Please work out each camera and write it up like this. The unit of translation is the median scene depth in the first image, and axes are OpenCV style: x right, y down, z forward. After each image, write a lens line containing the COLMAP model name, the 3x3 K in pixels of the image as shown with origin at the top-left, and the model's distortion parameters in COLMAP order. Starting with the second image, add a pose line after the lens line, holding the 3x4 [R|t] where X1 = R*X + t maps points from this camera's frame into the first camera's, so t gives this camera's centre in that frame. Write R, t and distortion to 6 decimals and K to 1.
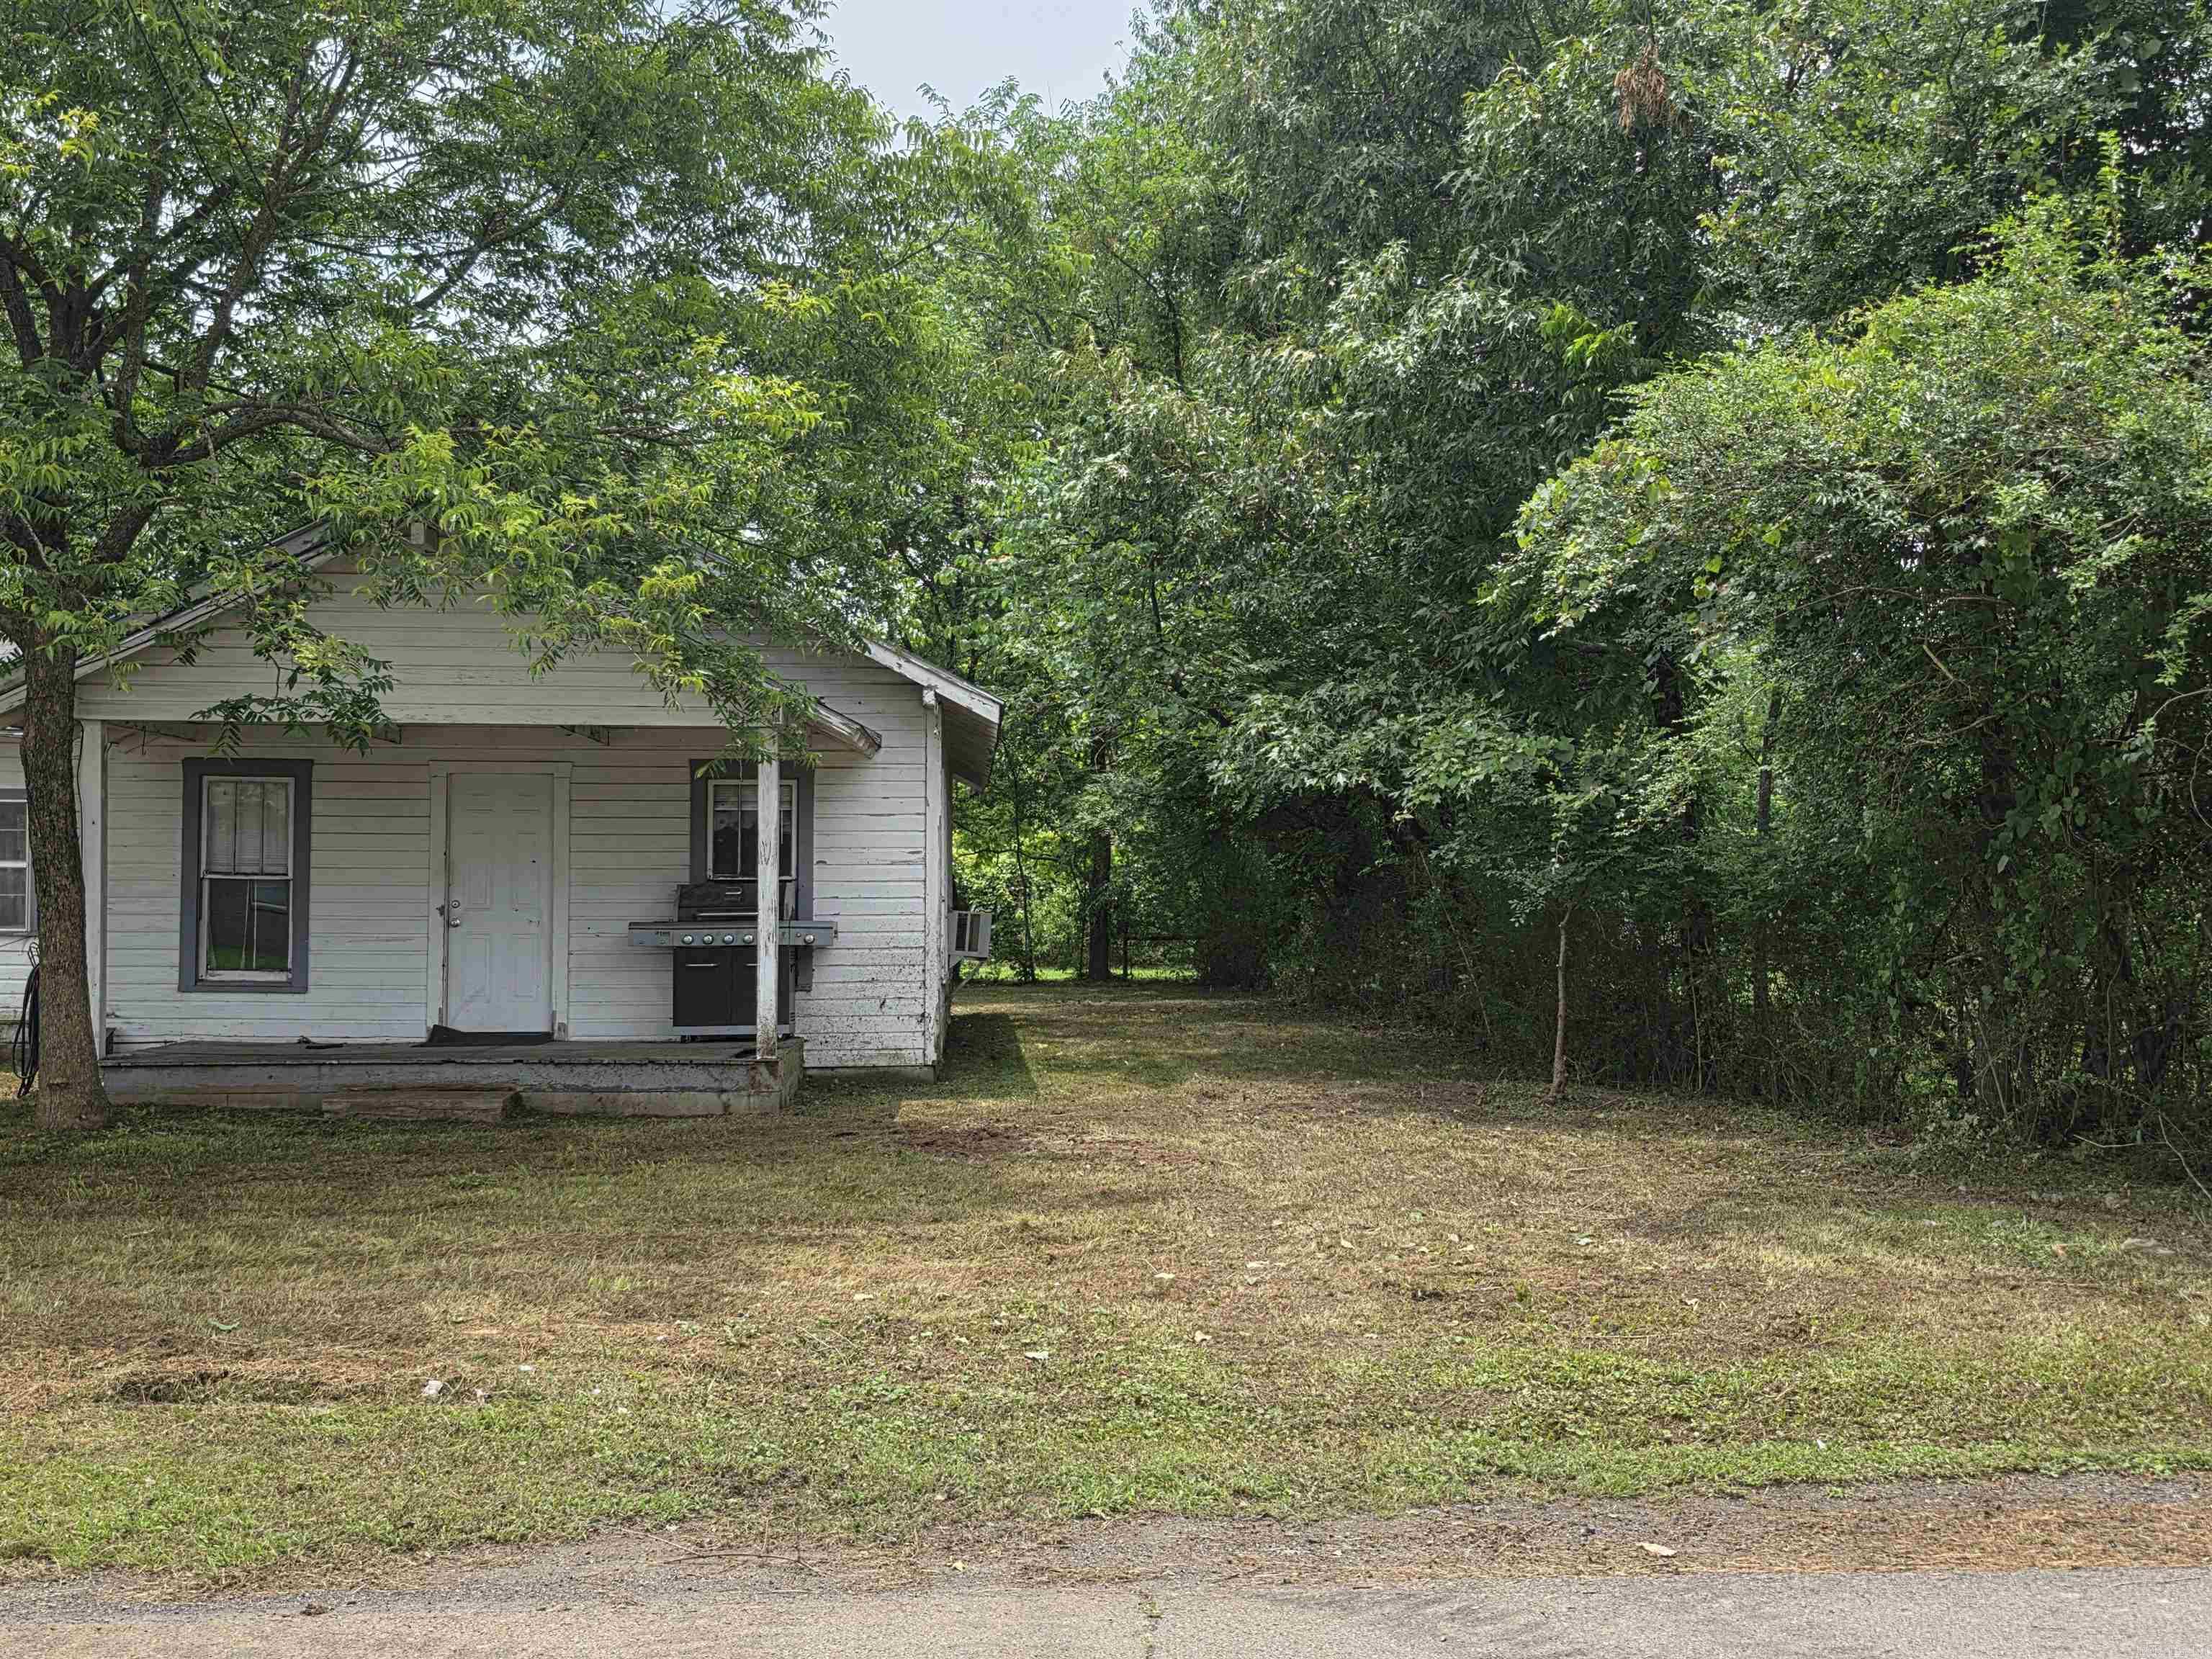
lens RADIAL K [[2316.4, 0, 1109.2], [0, 2316.4, 830.7], [0, 0, 1]] dist [0.005923, 0.000000]
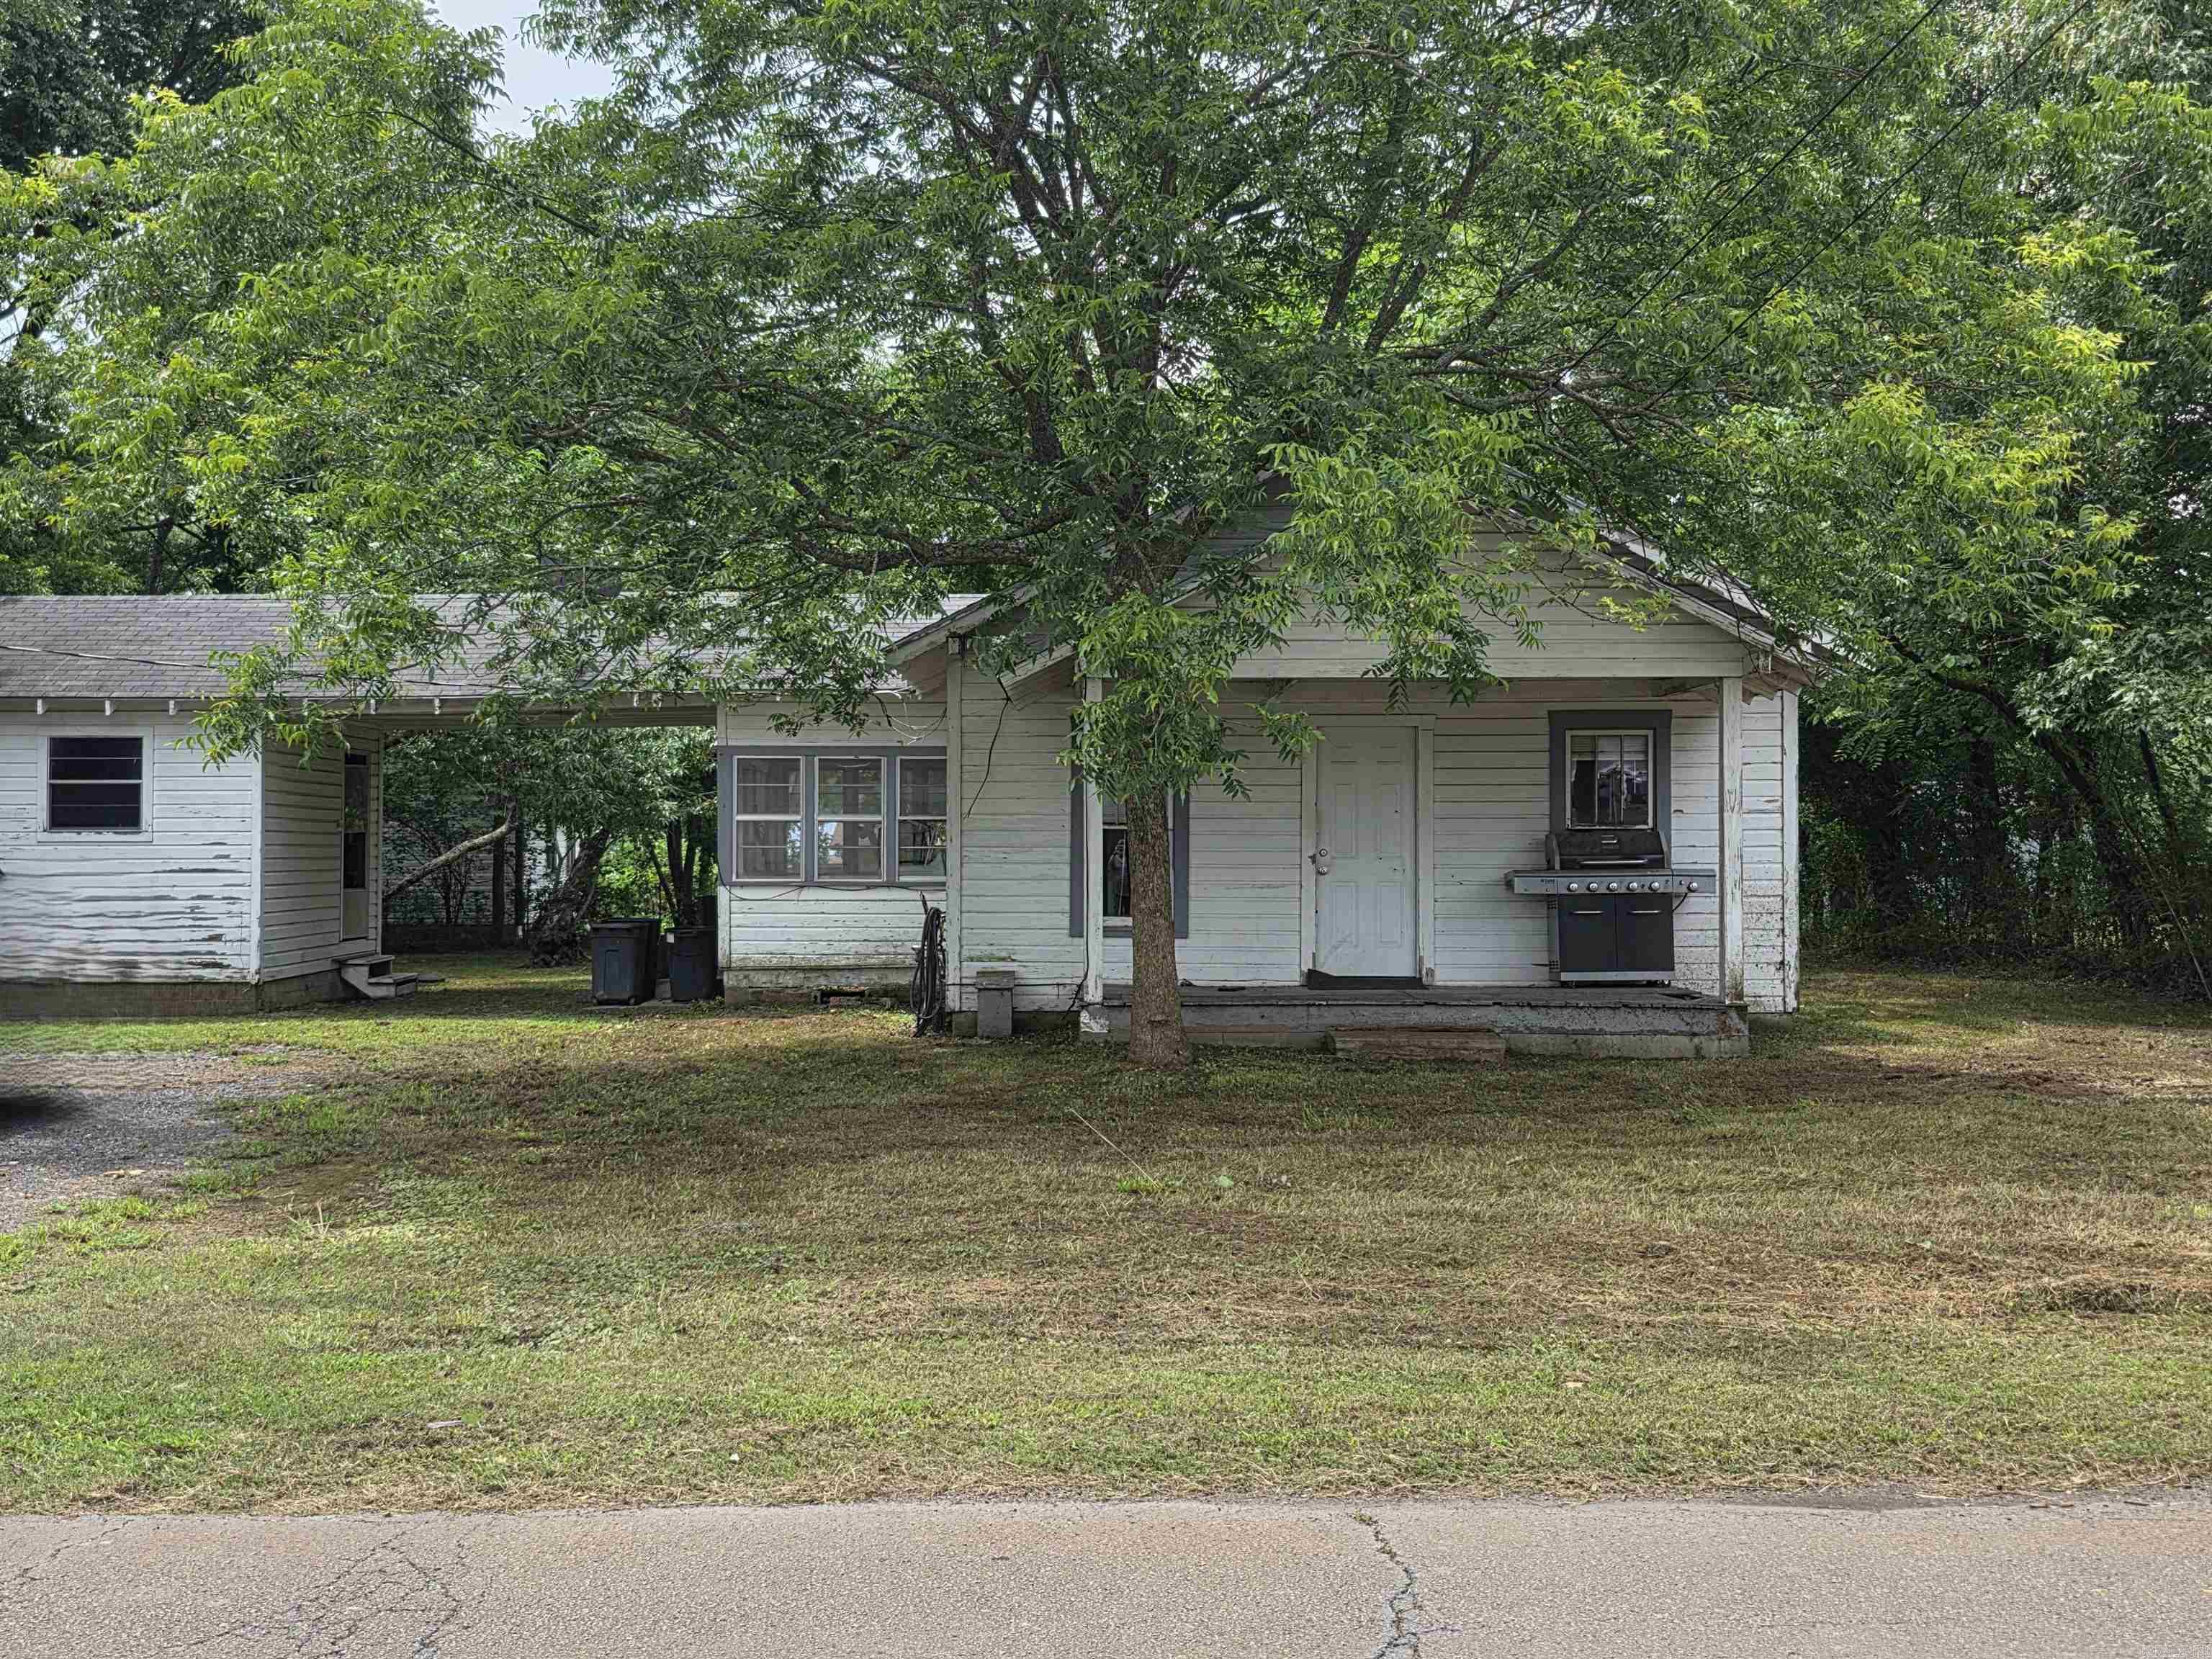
lens RADIAL K [[2316.4, 0, 1105.7], [0, 2316.4, 830.7], [0, 0, 1]] dist [0.005923, 0.000000]
pose [[0.987991, -0.003921, -0.154463, -0.220357], [0.007157, 0.999766, 0.020399, -0.000265], [0.154347, -0.021260, 0.987788, -0.040136]]
